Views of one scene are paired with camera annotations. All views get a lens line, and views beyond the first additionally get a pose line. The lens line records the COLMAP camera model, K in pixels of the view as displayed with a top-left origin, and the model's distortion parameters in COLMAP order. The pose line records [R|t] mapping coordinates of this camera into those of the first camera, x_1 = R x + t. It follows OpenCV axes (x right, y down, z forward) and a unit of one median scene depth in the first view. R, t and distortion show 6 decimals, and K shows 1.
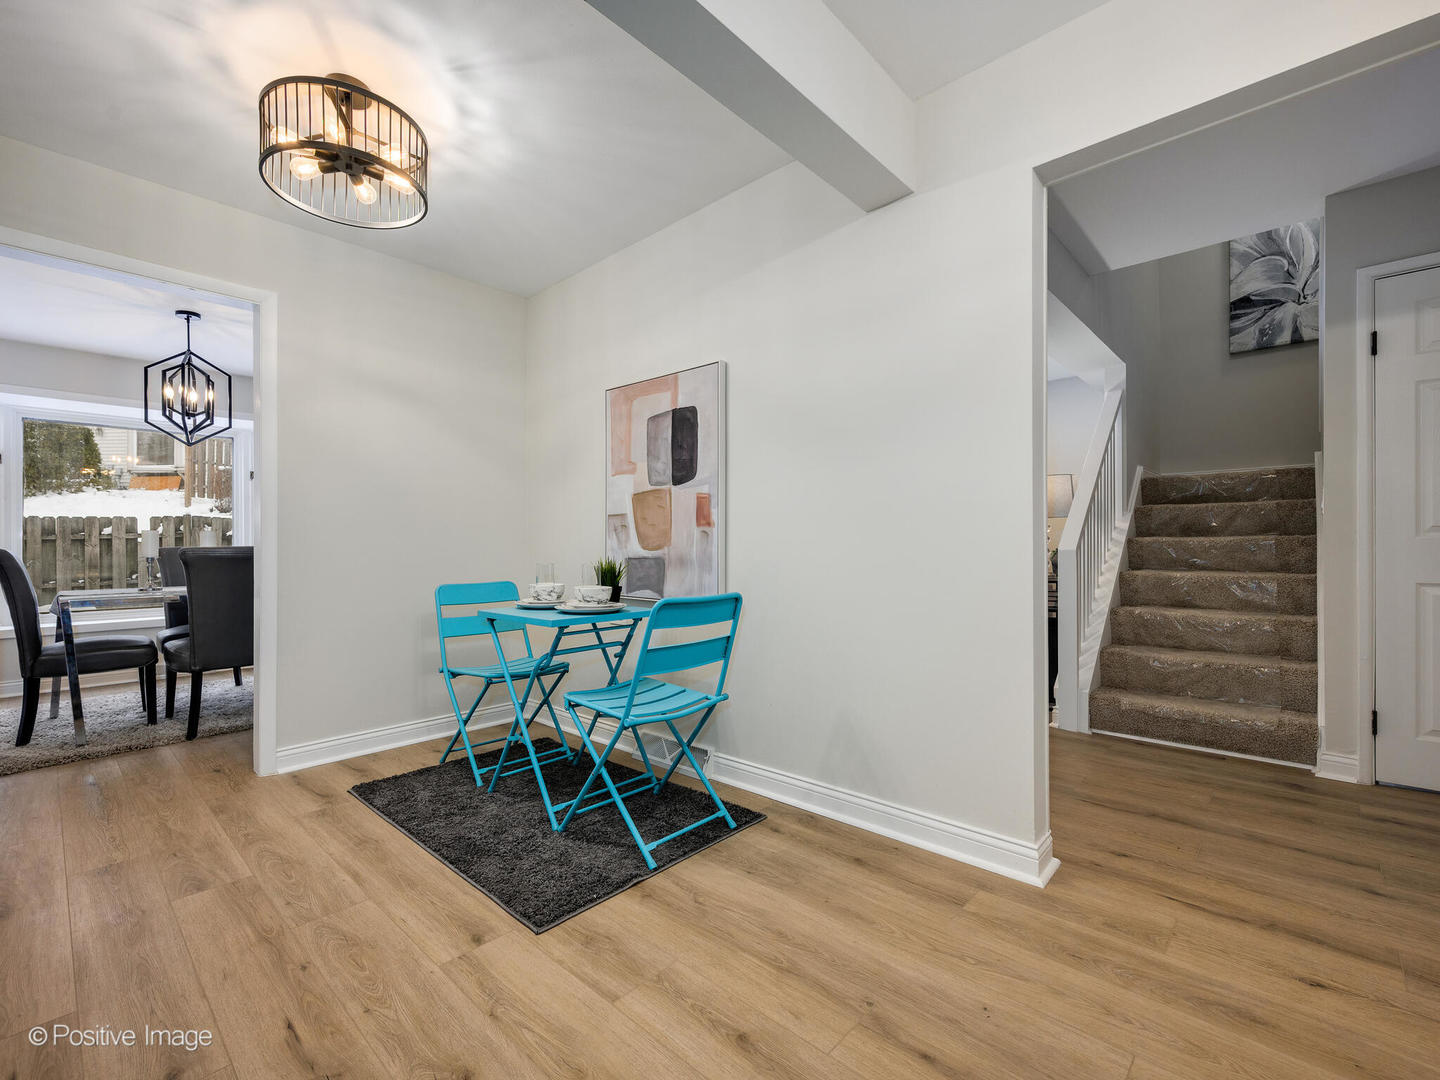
lens RADIAL K [[634.6, 0, 718.5], [0, 634.6, 545.9], [0, 0, 1]] dist [0.001711, 0.000047]
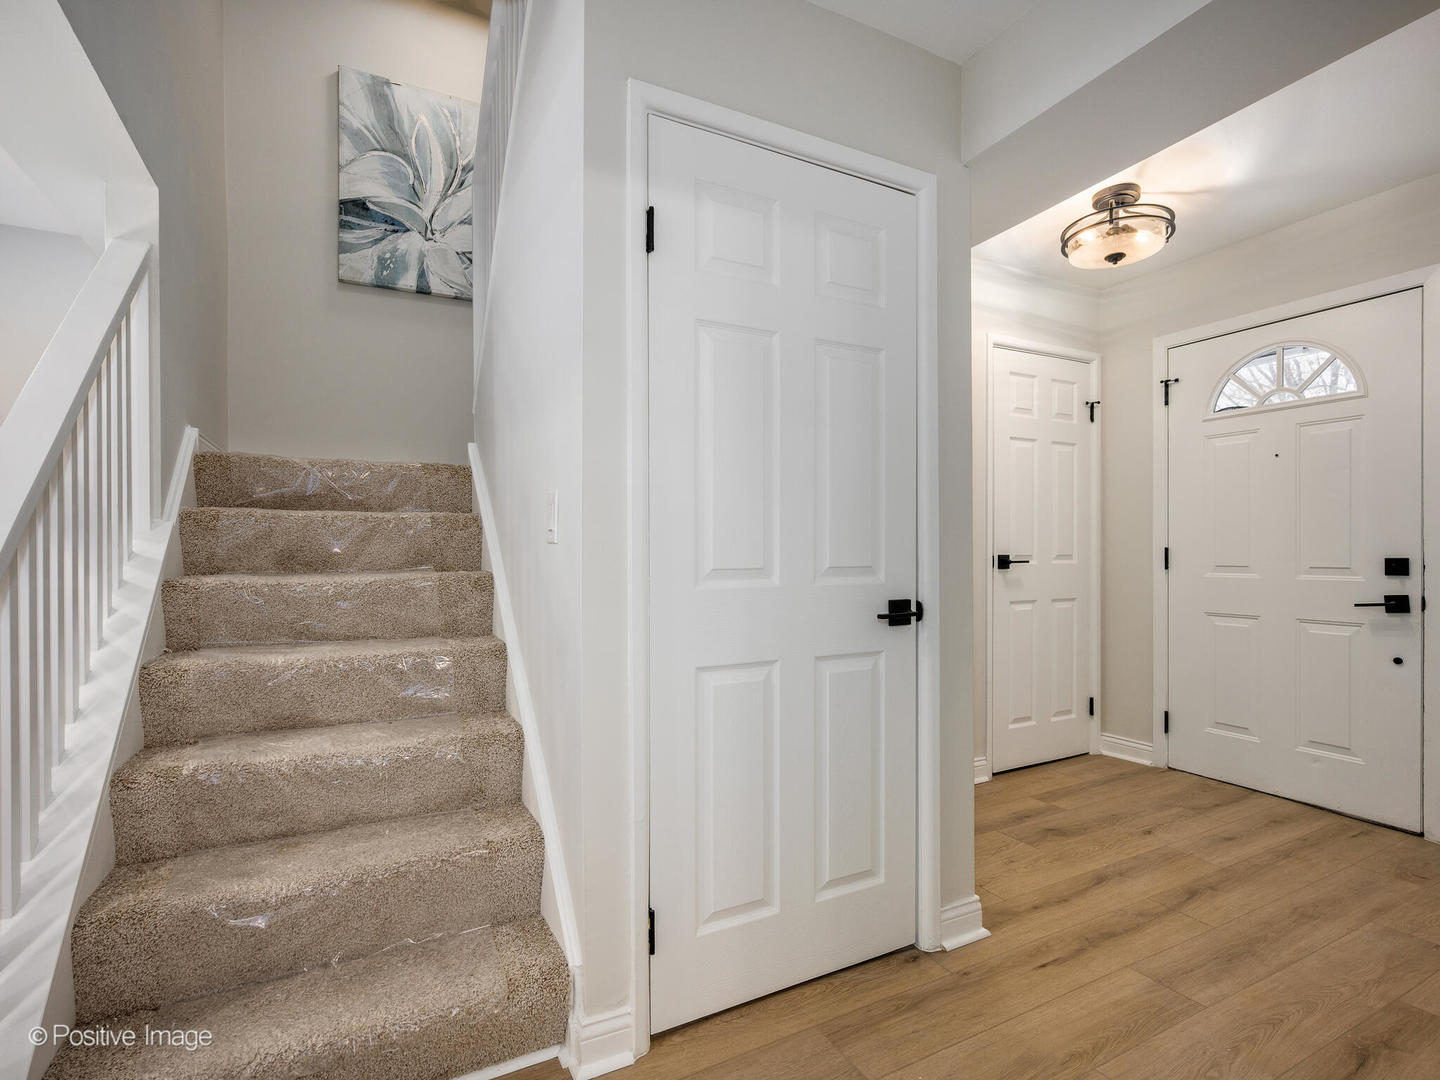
lens RADIAL K [[695.3, 0, 721.7], [0, 695.3, 547.8], [0, 0, 1]] dist [-0.001357, 0.000533]
pose [[0.321638, 0.011258, 0.946796, 0.315998], [0.007718, 0.999865, -0.014511, -0.024145], [-0.946831, 0.011975, 0.321508, 0.483295]]
